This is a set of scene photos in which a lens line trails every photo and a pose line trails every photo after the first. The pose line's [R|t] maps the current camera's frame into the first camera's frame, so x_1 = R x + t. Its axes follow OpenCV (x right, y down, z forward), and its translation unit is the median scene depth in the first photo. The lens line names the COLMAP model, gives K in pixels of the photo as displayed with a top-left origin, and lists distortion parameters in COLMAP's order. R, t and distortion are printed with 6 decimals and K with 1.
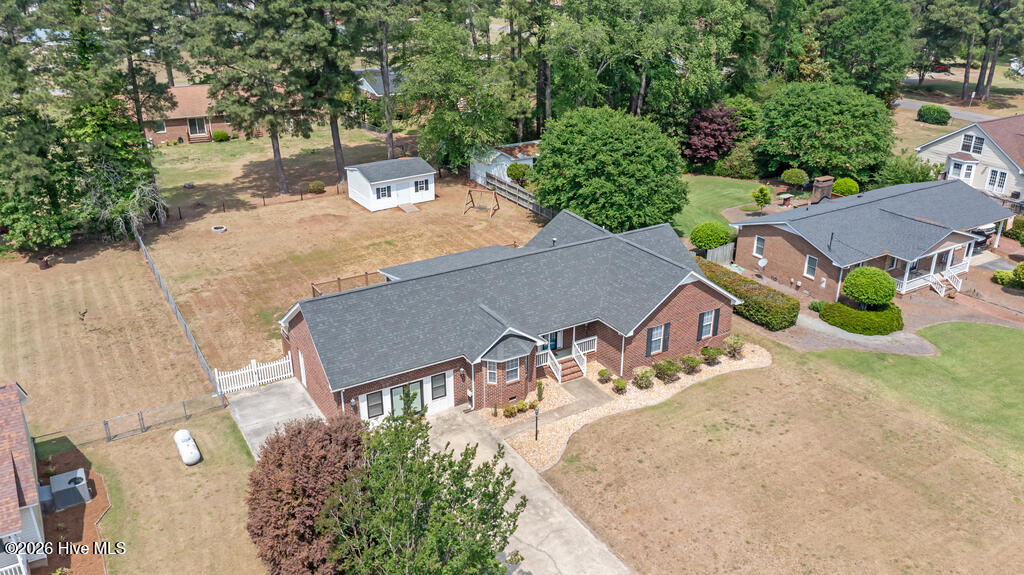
lens RADIAL K [[804.3, 0, 512.0], [0, 804.3, 287.5], [0, 0, 1]] dist [-0.009075, -0.011739]
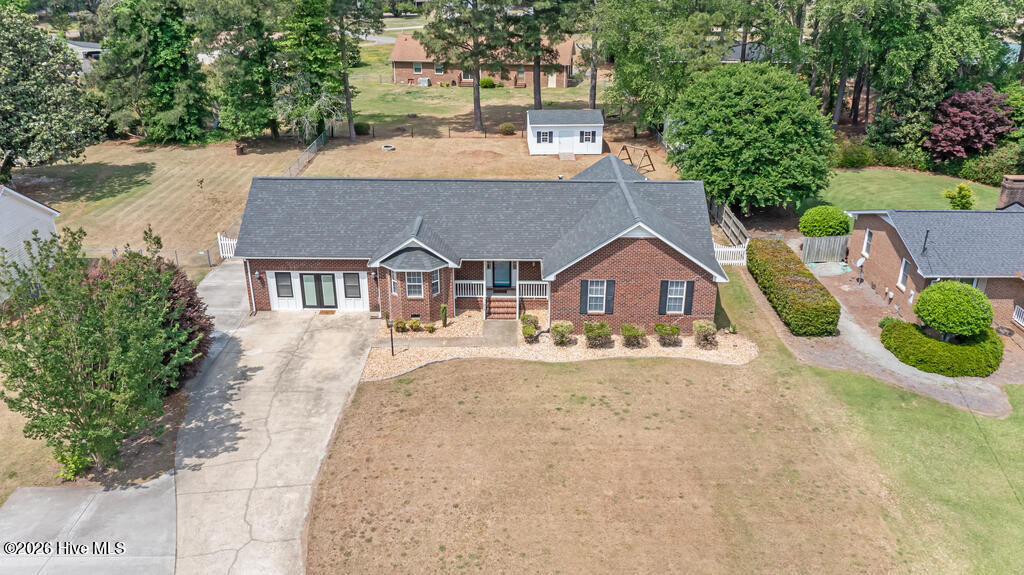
lens RADIAL K [[804.3, 0, 512.0], [0, 804.3, 287.5], [0, 0, 1]] dist [-0.009075, -0.011739]
pose [[0.852858, 0.209564, -0.478242, 0.435209], [-0.209824, 0.976268, 0.053613, 0.023823], [0.478128, 0.054623, 0.876590, 0.174198]]
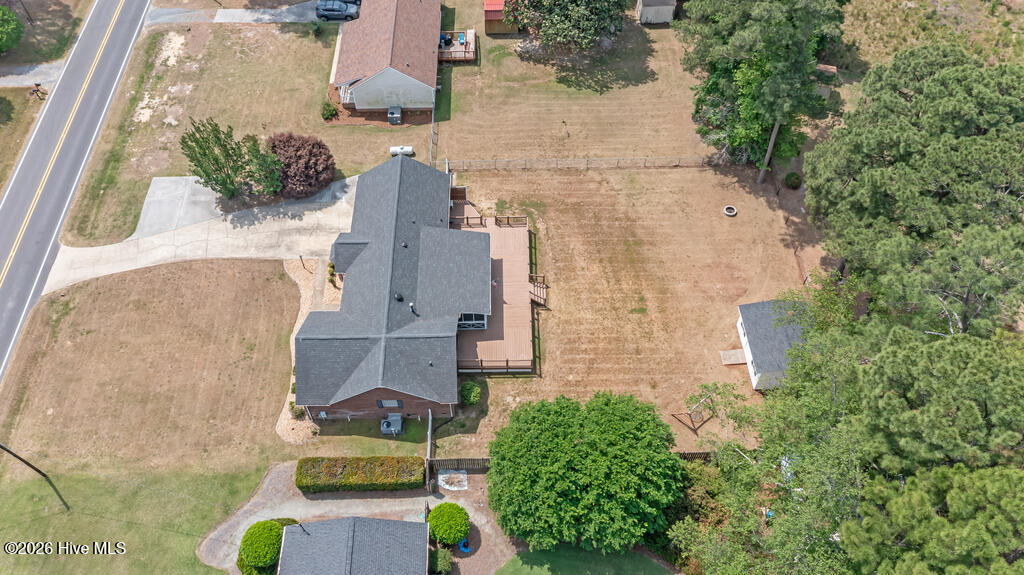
lens RADIAL K [[804.3, 0, 512.0], [0, 804.3, 287.5], [0, 0, 1]] dist [-0.009075, -0.011739]
pose [[-0.499200, 0.699467, -0.511414, 0.577474], [-0.346002, 0.380203, 0.857746, -1.160996], [0.794406, 0.605138, 0.052220, 0.976918]]
